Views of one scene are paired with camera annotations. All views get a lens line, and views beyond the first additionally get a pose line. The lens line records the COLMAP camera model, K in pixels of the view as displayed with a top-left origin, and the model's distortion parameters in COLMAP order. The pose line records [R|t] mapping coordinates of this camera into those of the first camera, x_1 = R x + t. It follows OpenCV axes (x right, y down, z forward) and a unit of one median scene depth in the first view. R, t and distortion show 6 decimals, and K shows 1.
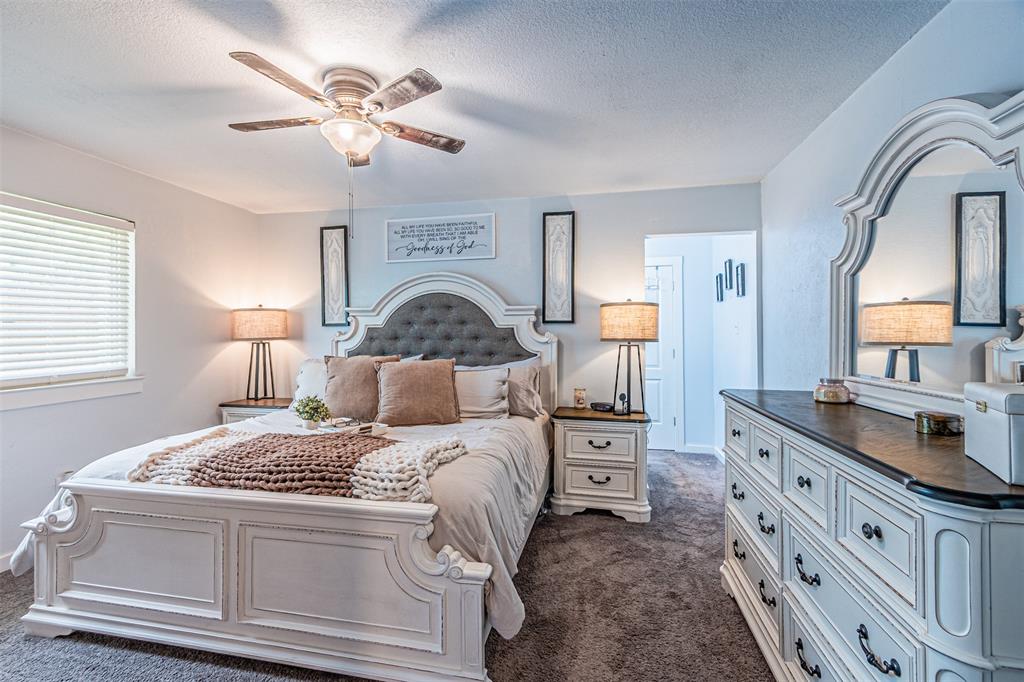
lens RADIAL K [[441.6, 0, 502.8], [0, 441.6, 333.3], [0, 0, 1]] dist [0.003571, -0.000345]
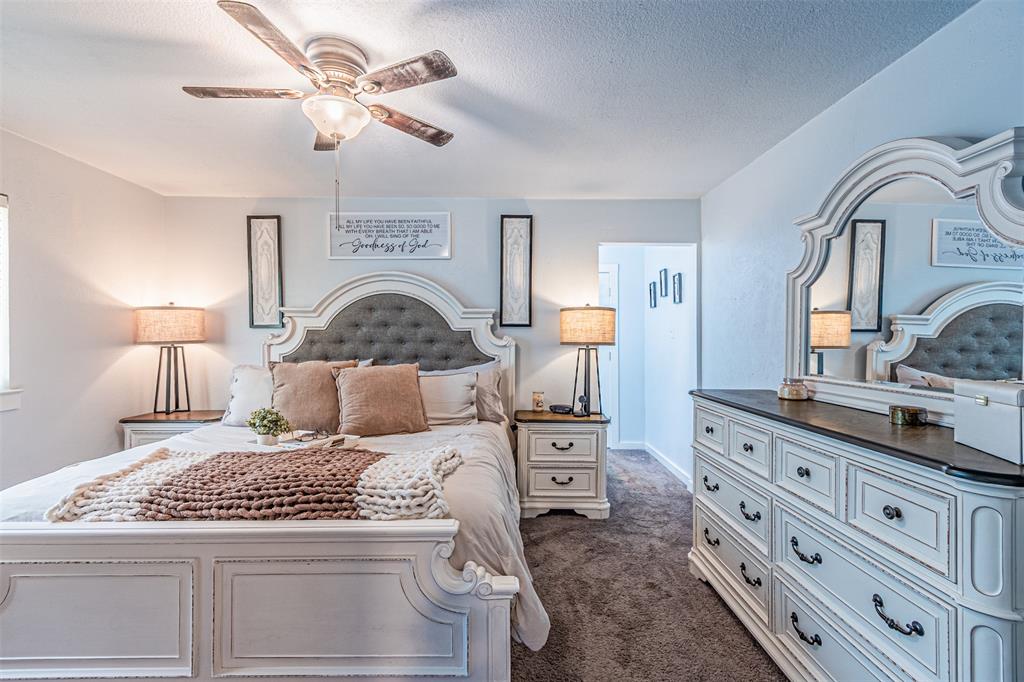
lens RADIAL K [[442.8, 0, 503.5], [0, 442.8, 340.1], [0, 0, 1]] dist [0.002267, 0.000395]
pose [[0.978024, 0.001233, 0.208489, -0.184076], [-0.003093, 0.999958, 0.008596, -0.001690], [-0.208470, -0.009052, 0.977987, 0.044875]]
